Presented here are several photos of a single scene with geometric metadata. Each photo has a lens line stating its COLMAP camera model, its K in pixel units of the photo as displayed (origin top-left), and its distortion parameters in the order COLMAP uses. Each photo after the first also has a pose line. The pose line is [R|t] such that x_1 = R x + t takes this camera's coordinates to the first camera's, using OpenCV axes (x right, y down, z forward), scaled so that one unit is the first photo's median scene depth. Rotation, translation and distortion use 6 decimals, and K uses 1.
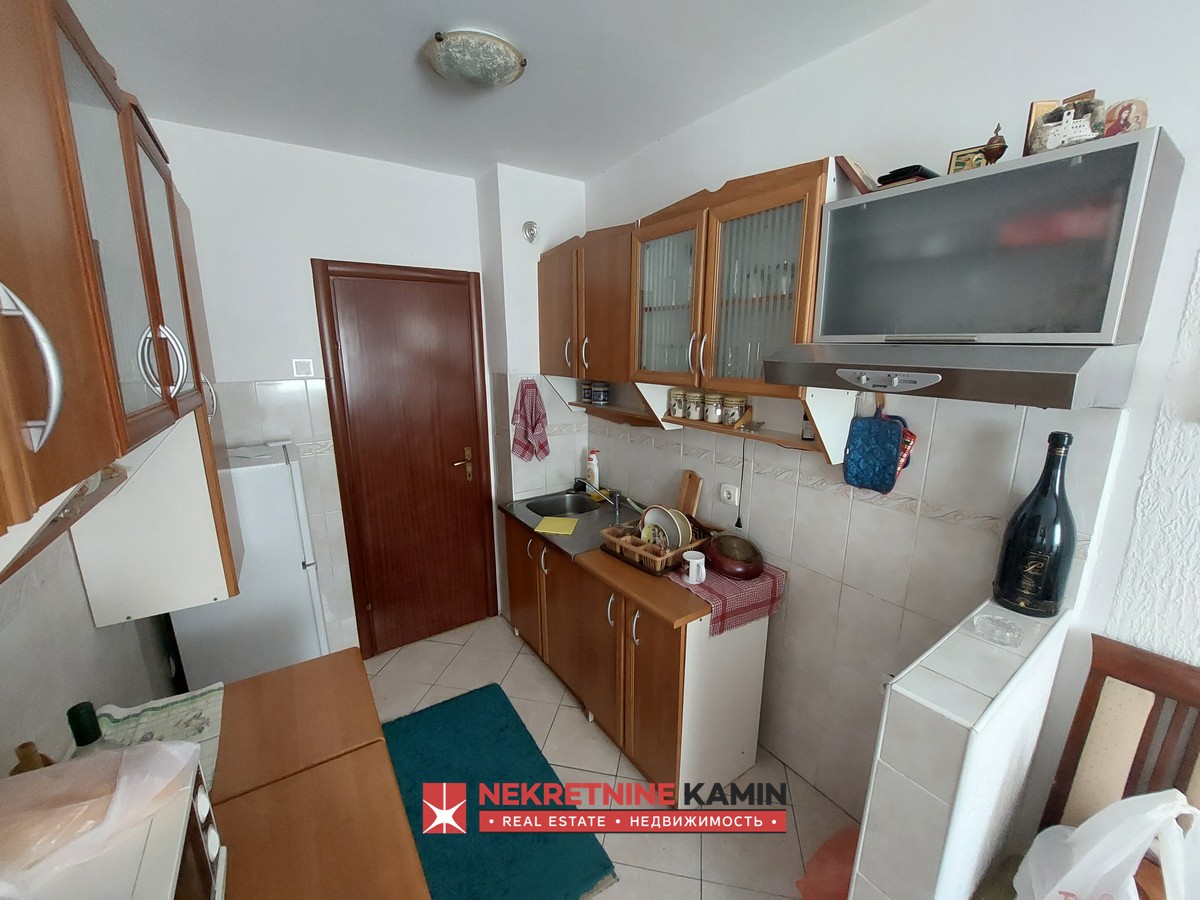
lens RADIAL K [[477.1, 0, 602.2], [0, 477.1, 461.2], [0, 0, 1]] dist [-0.019966, -0.000431]
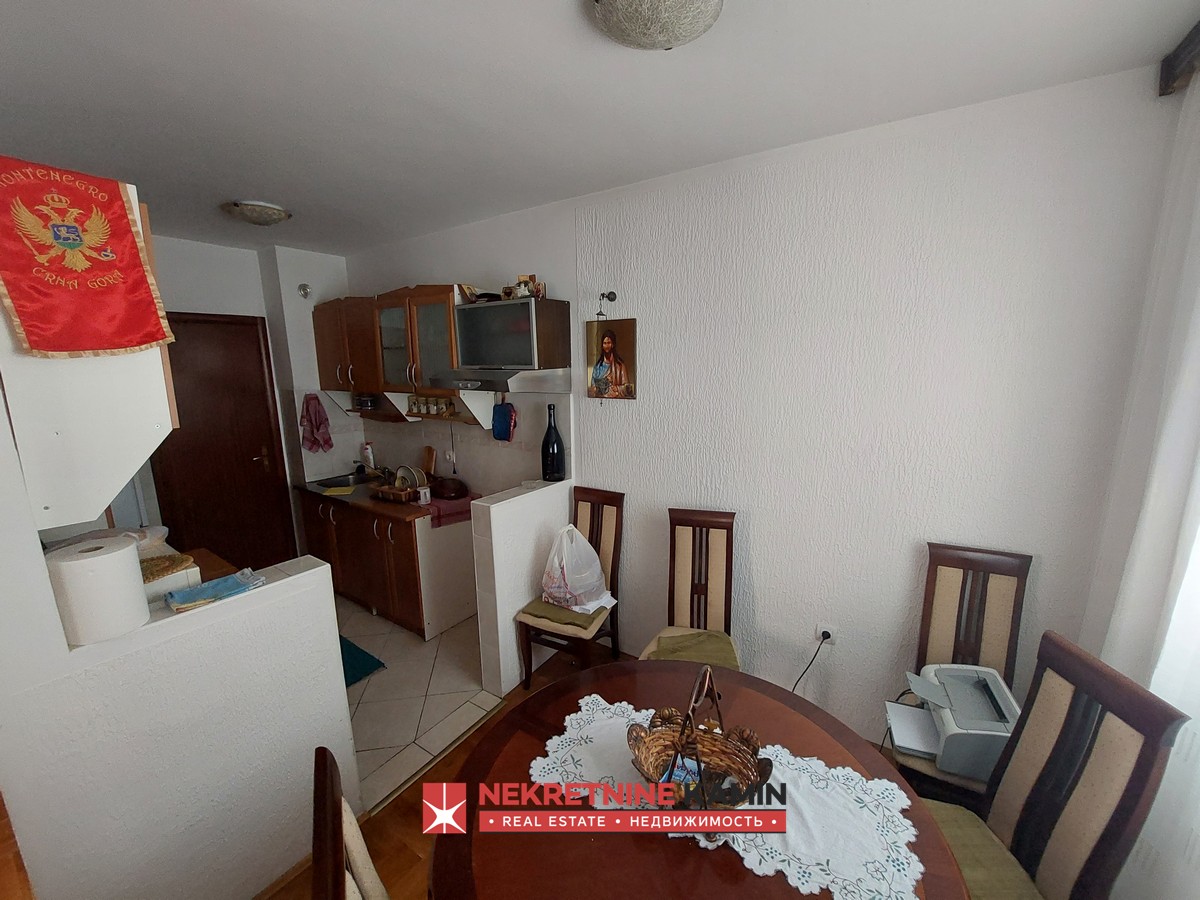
lens RADIAL K [[477.1, 0, 602.2], [0, 477.1, 461.2], [0, 0, 1]] dist [-0.019966, -0.000431]
pose [[0.929912, -0.078956, 0.359206, 0.155332], [0.090848, 0.995731, -0.016320, 0.156922], [-0.356384, 0.047809, 0.933116, -0.737856]]
